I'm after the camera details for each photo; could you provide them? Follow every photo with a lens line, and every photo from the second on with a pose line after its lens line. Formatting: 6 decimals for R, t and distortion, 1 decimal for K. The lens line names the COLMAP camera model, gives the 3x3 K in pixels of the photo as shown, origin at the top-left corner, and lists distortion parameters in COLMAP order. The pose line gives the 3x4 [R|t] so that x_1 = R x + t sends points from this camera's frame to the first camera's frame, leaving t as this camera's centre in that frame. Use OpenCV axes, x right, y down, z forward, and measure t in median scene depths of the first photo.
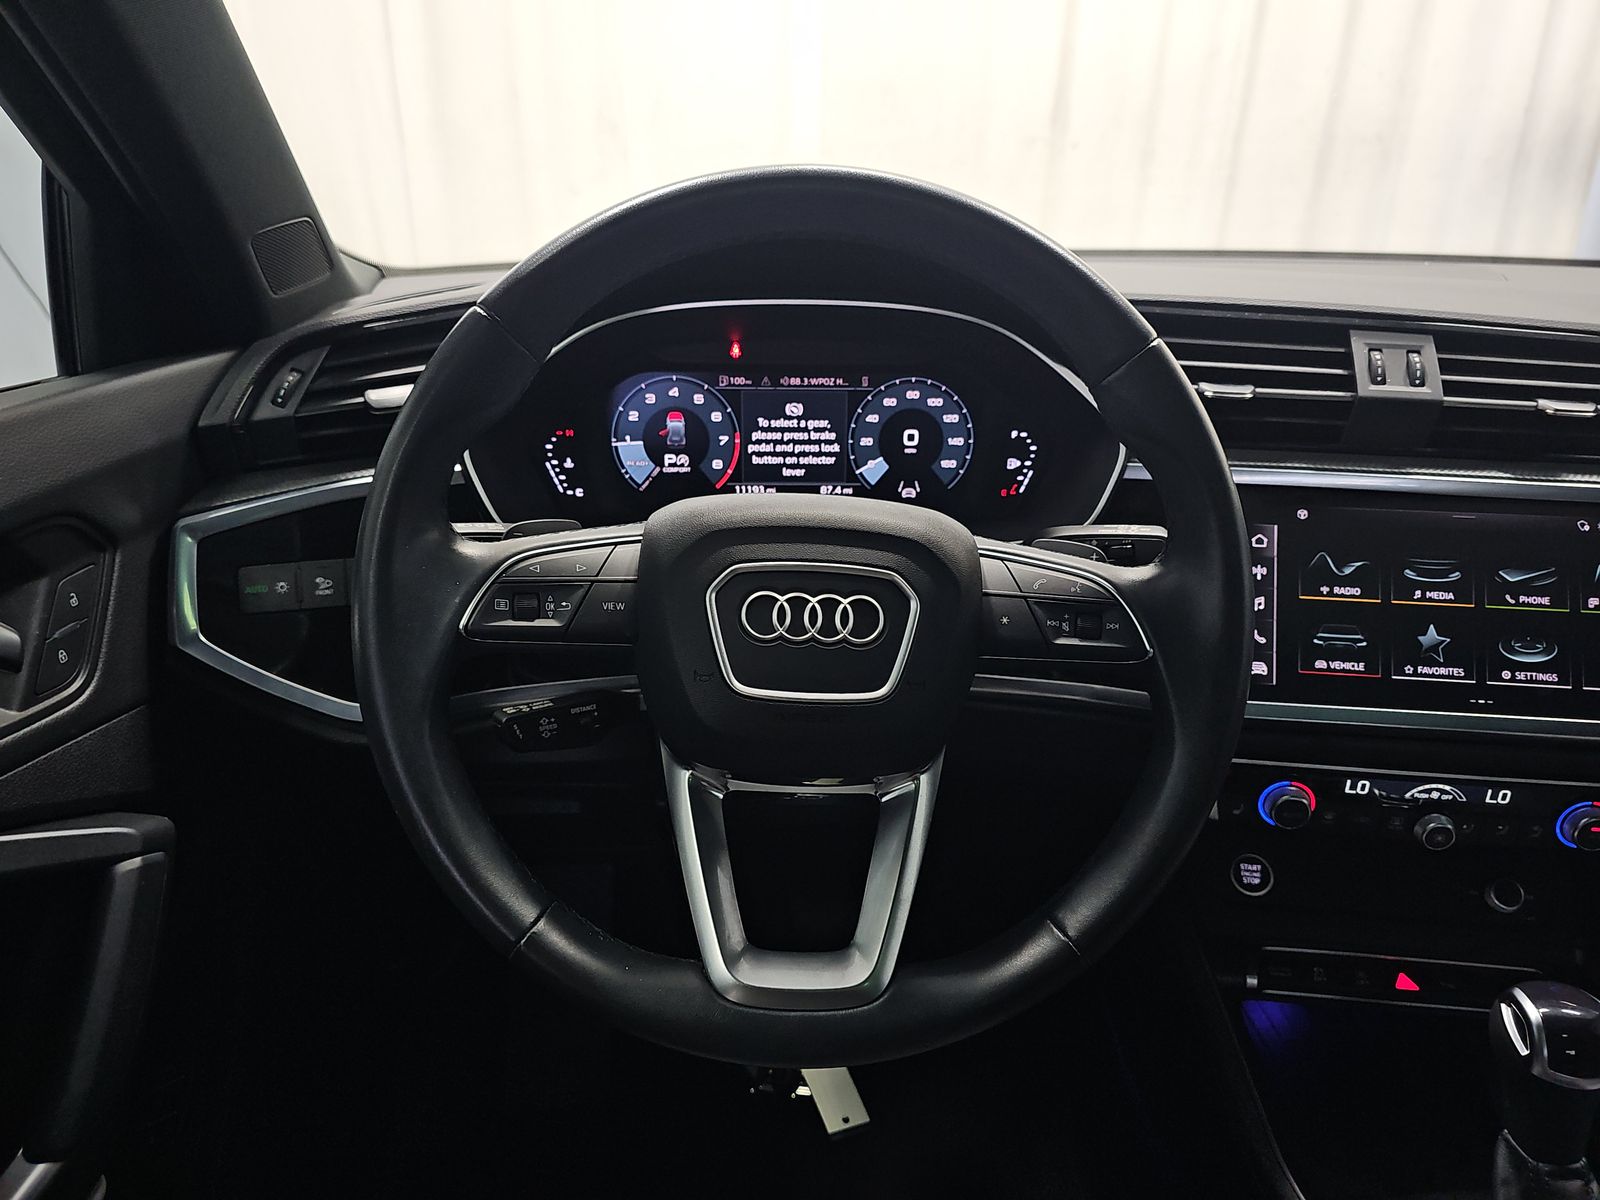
lens RADIAL K [[1085.5, 0, 815.2], [0, 1085.5, 607.9], [0, 0, 1]] dist [0.028830, -0.020643]
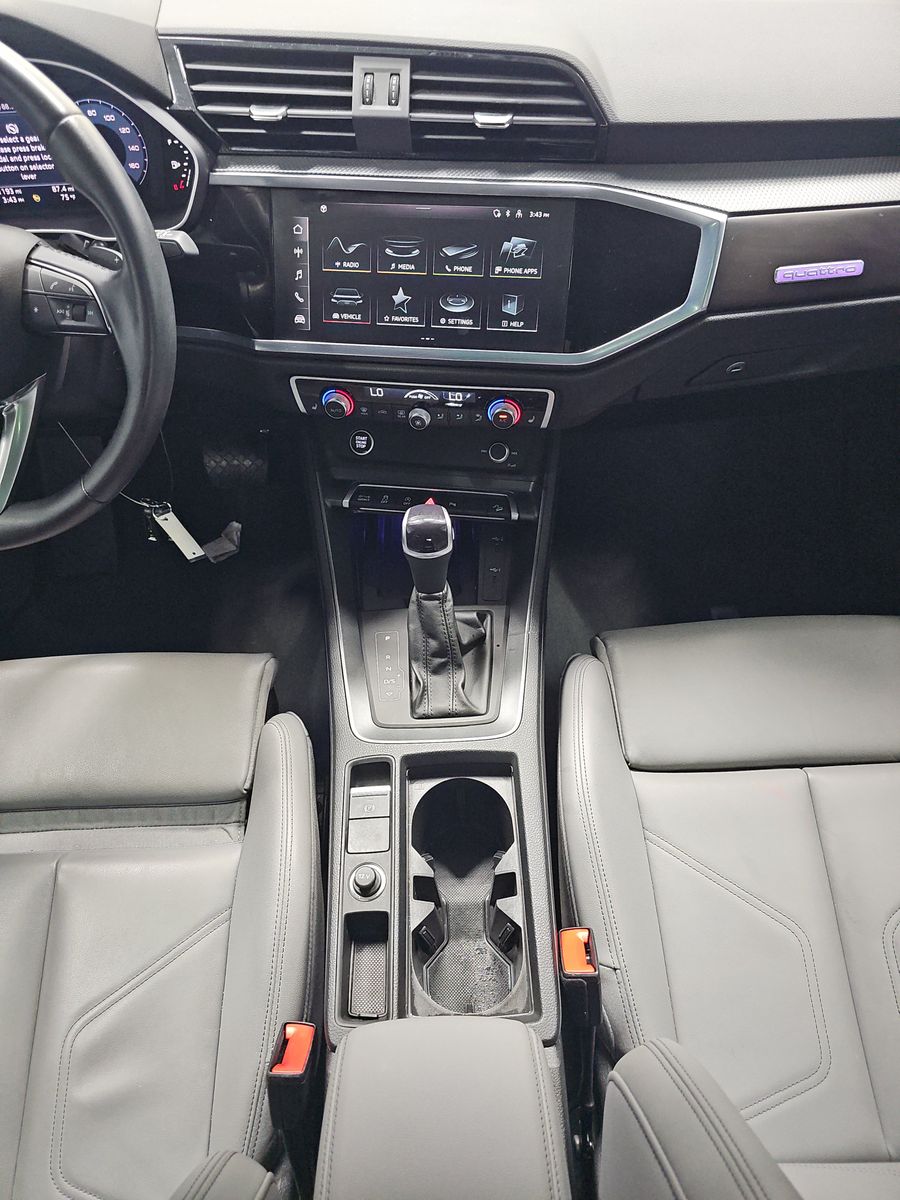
lens RADIAL K [[814.2, 0, 450.0], [0, 814.2, 600.0], [0, 0, 1]] dist [0.028830, -0.020643]
pose [[0.997829, -0.005445, -0.065625, 0.633809], [0.034252, 0.894074, 0.446607, -0.093535], [0.056242, -0.447886, 0.892320, -0.212380]]
